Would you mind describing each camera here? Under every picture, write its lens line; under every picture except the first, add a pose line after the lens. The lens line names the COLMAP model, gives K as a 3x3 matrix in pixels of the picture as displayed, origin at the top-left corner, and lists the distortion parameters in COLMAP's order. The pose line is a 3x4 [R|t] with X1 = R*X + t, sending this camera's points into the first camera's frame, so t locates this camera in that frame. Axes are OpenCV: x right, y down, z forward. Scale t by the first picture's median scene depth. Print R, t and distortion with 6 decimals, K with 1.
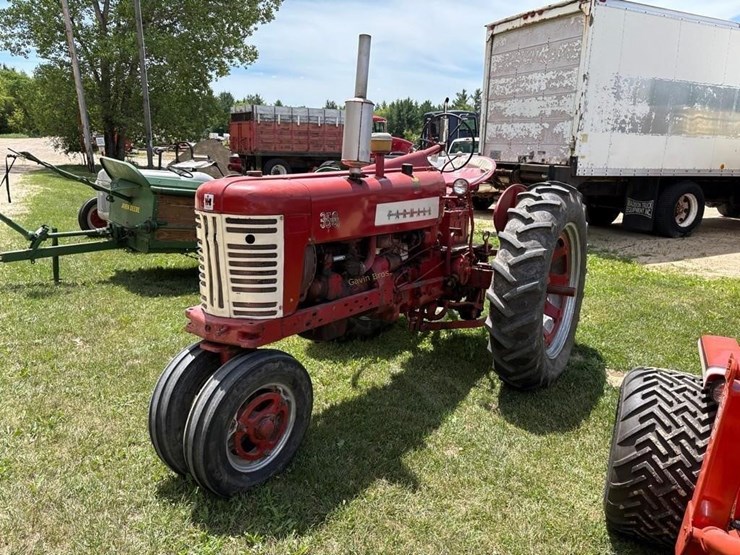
lens RADIAL K [[558.9, 0, 366.8], [0, 558.9, 282.5], [0, 0, 1]] dist [0.045018, -0.041275]
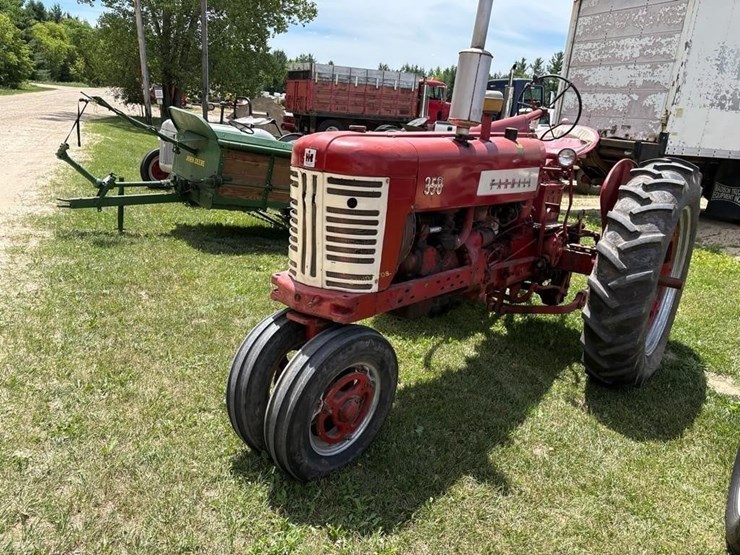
lens RADIAL K [[558.8, 0, 359.4], [0, 558.8, 280.1], [0, 0, 1]] dist [0.045706, -0.040677]
pose [[0.993916, 0.076331, -0.079407, -0.077796], [-0.071956, 0.995802, 0.056582, -0.004061], [0.083392, -0.050524, 0.995235, 0.073085]]
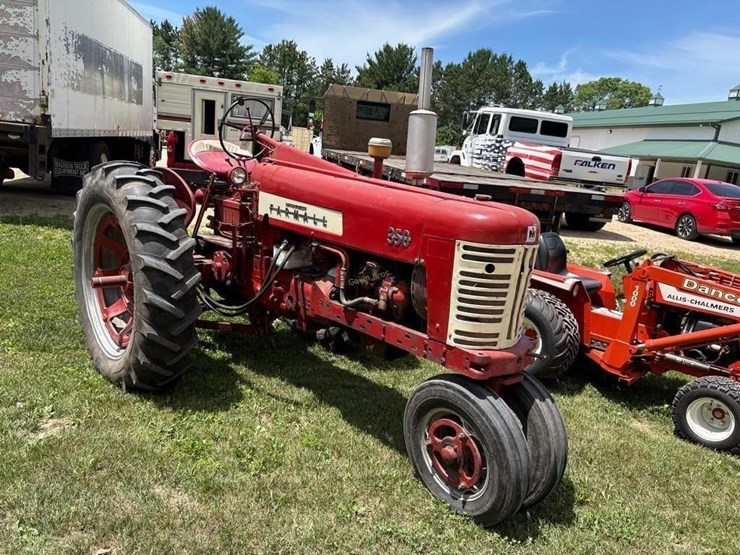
lens RADIAL K [[570.0, 0, 368.8], [0, 570.0, 284.7], [0, 0, 1]] dist [0.042950, -0.043984]
pose [[0.275843, -0.230982, 0.933037, -0.864567], [0.128728, 0.970830, 0.202281, -0.195314], [-0.952544, 0.064311, 0.297530, 0.645881]]
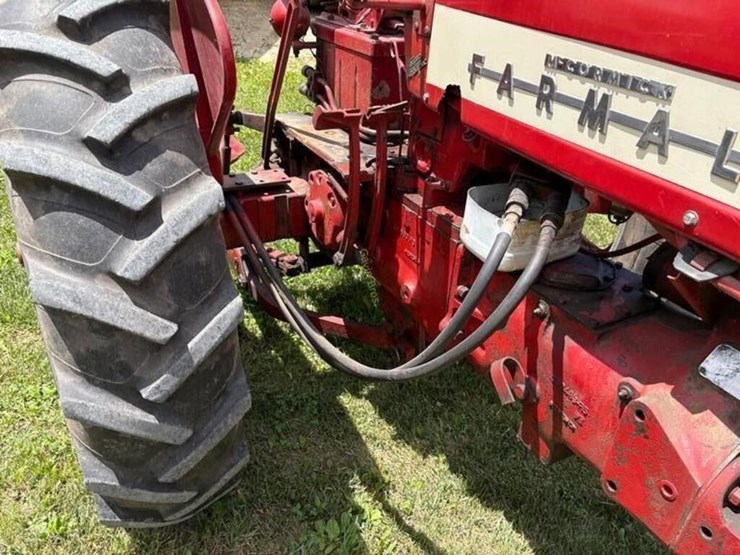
lens RADIAL K [[558.9, 0, 366.8], [0, 558.9, 282.5], [0, 0, 1]] dist [0.045018, -0.041275]
pose [[0.494990, -0.463342, 0.735051, -0.256988], [0.150551, 0.878896, 0.452633, -0.187408], [-0.855757, -0.113386, 0.504801, 0.976380]]
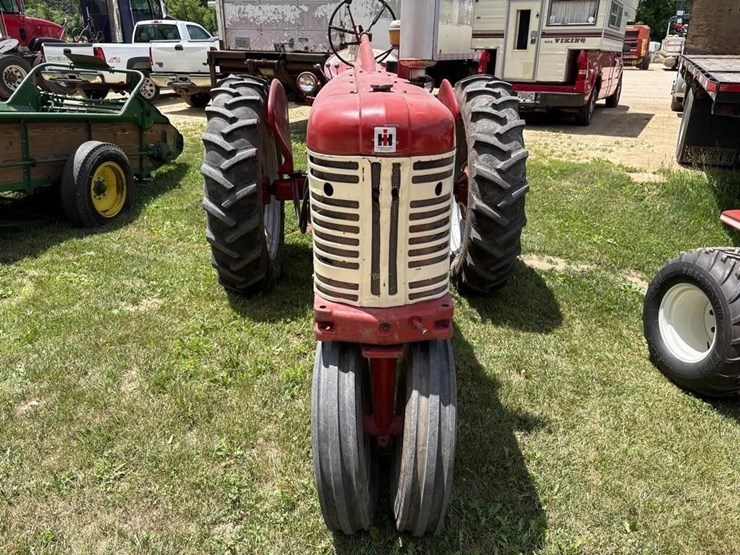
lens RADIAL K [[558.9, 0, 366.8], [0, 558.9, 282.5], [0, 0, 1]] dist [0.045018, -0.041275]
pose [[0.826828, -0.238171, 0.509539, -0.434914], [0.141488, 0.964862, 0.221408, -0.086570], [-0.544368, -0.110973, 0.831474, 0.308870]]
